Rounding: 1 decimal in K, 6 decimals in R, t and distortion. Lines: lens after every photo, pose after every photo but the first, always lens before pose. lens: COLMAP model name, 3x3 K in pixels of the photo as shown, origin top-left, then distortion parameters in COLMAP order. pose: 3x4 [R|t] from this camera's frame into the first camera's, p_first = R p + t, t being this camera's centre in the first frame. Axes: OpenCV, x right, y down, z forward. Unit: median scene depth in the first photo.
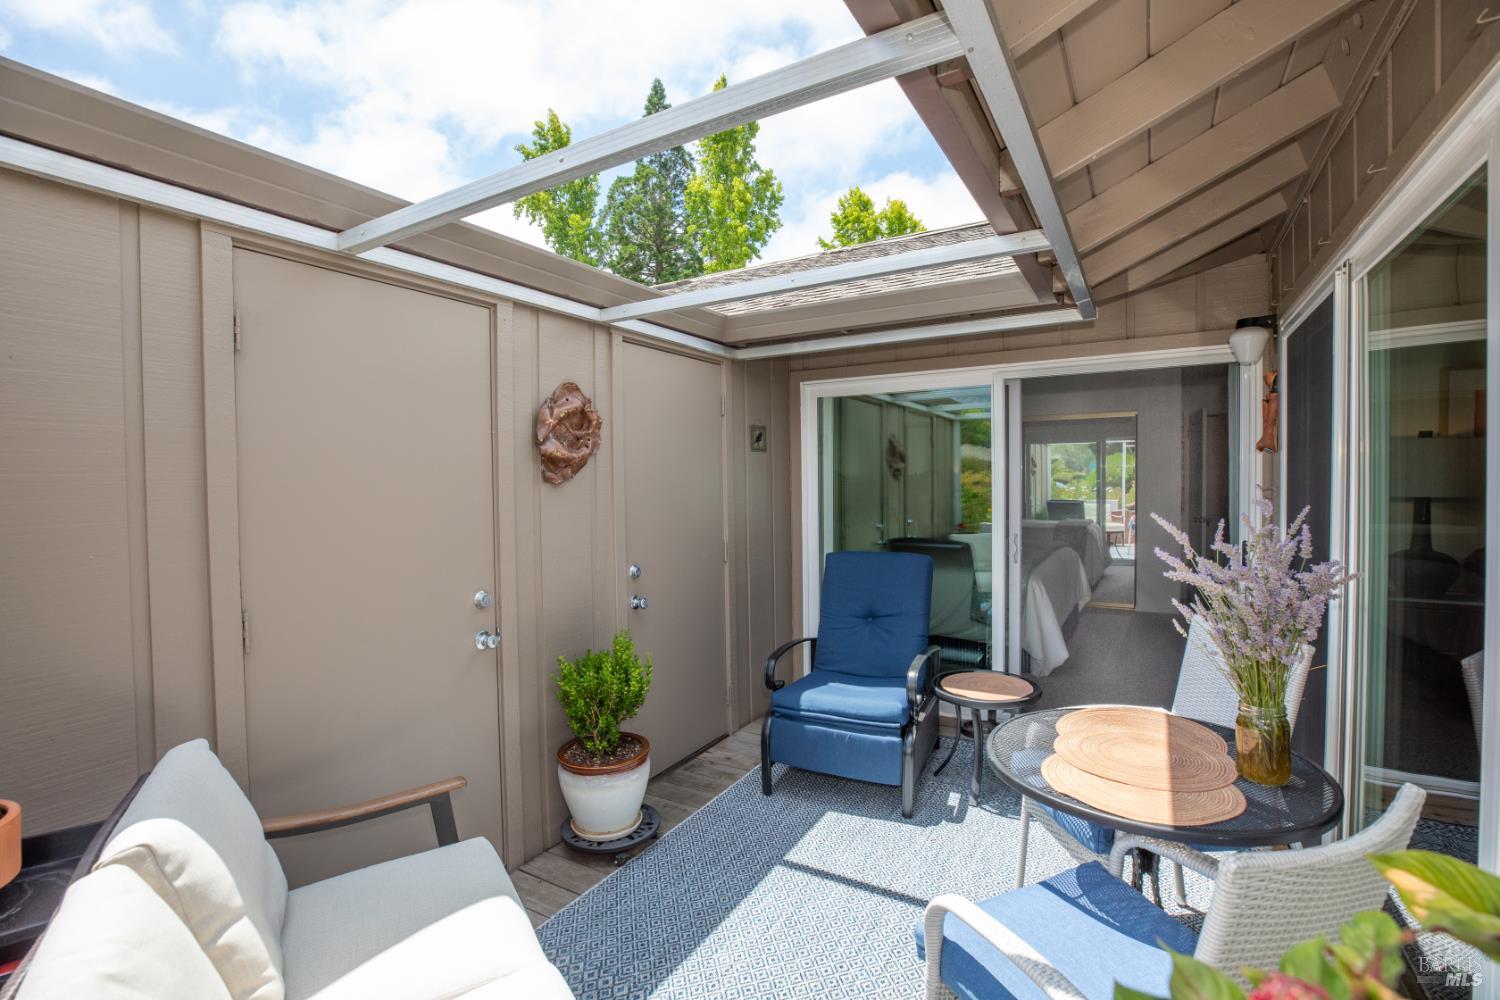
lens RADIAL K [[681.7, 0, 750.0], [0, 681.7, 500.0], [0, 0, 1]] dist [-0.001663, -0.000144]
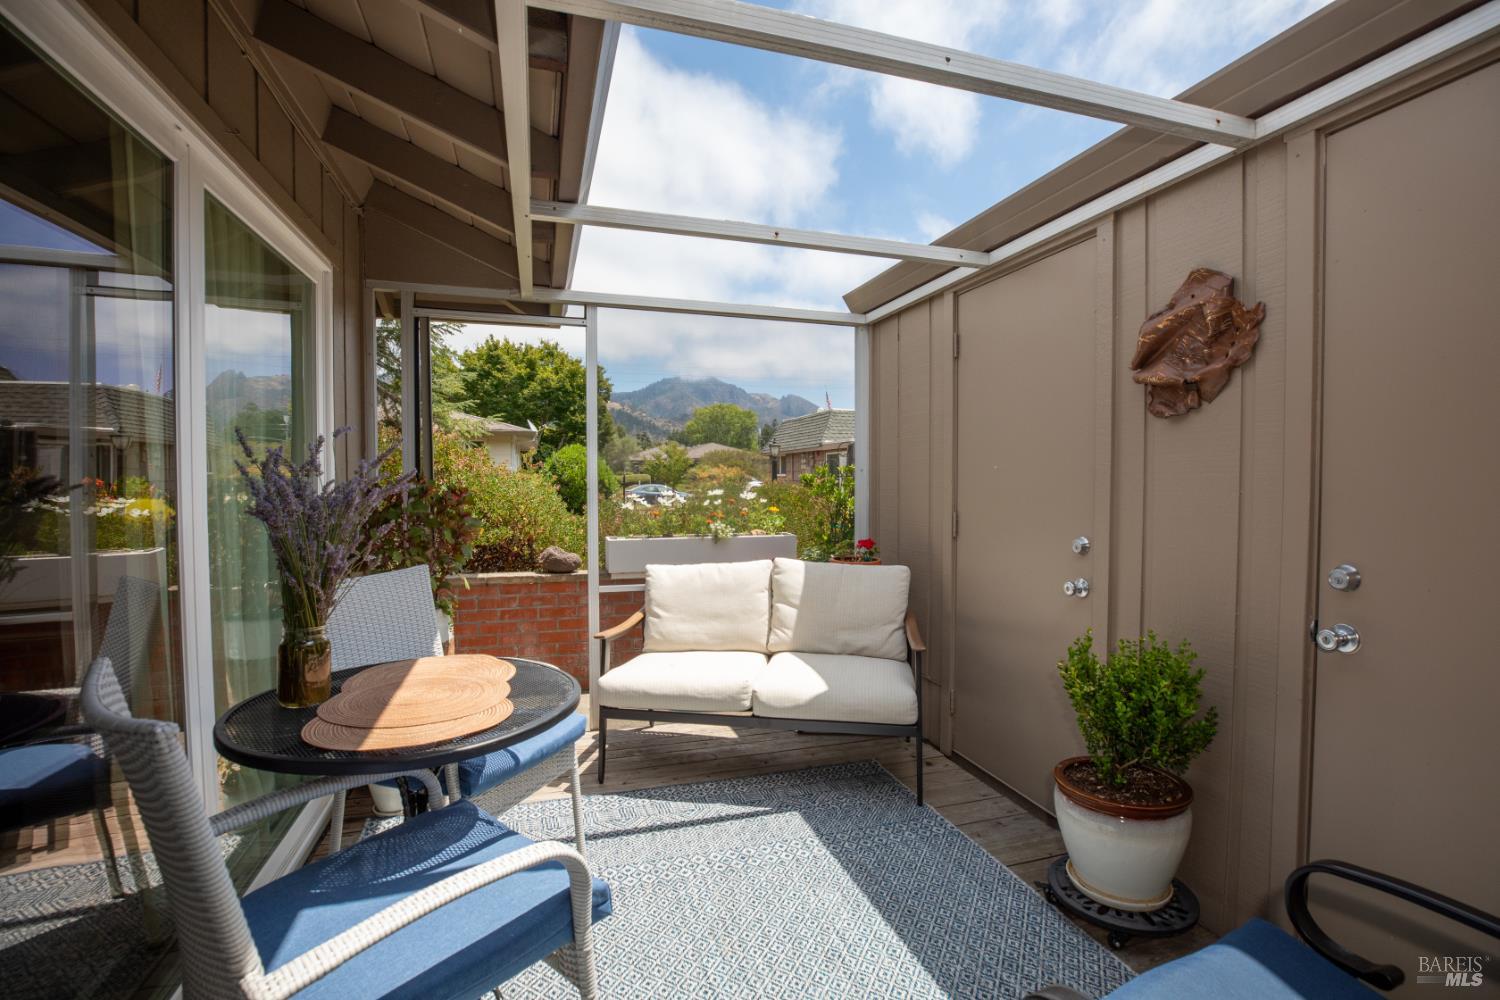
lens RADIAL K [[681.7, 0, 750.0], [0, 681.7, 500.0], [0, 0, 1]] dist [-0.001663, -0.000144]
pose [[-0.668282, 0.028985, -0.743343, 0.577548], [-0.019875, 0.998188, 0.056791, 0.031256], [0.743643, 0.052726, -0.666495, 1.169824]]
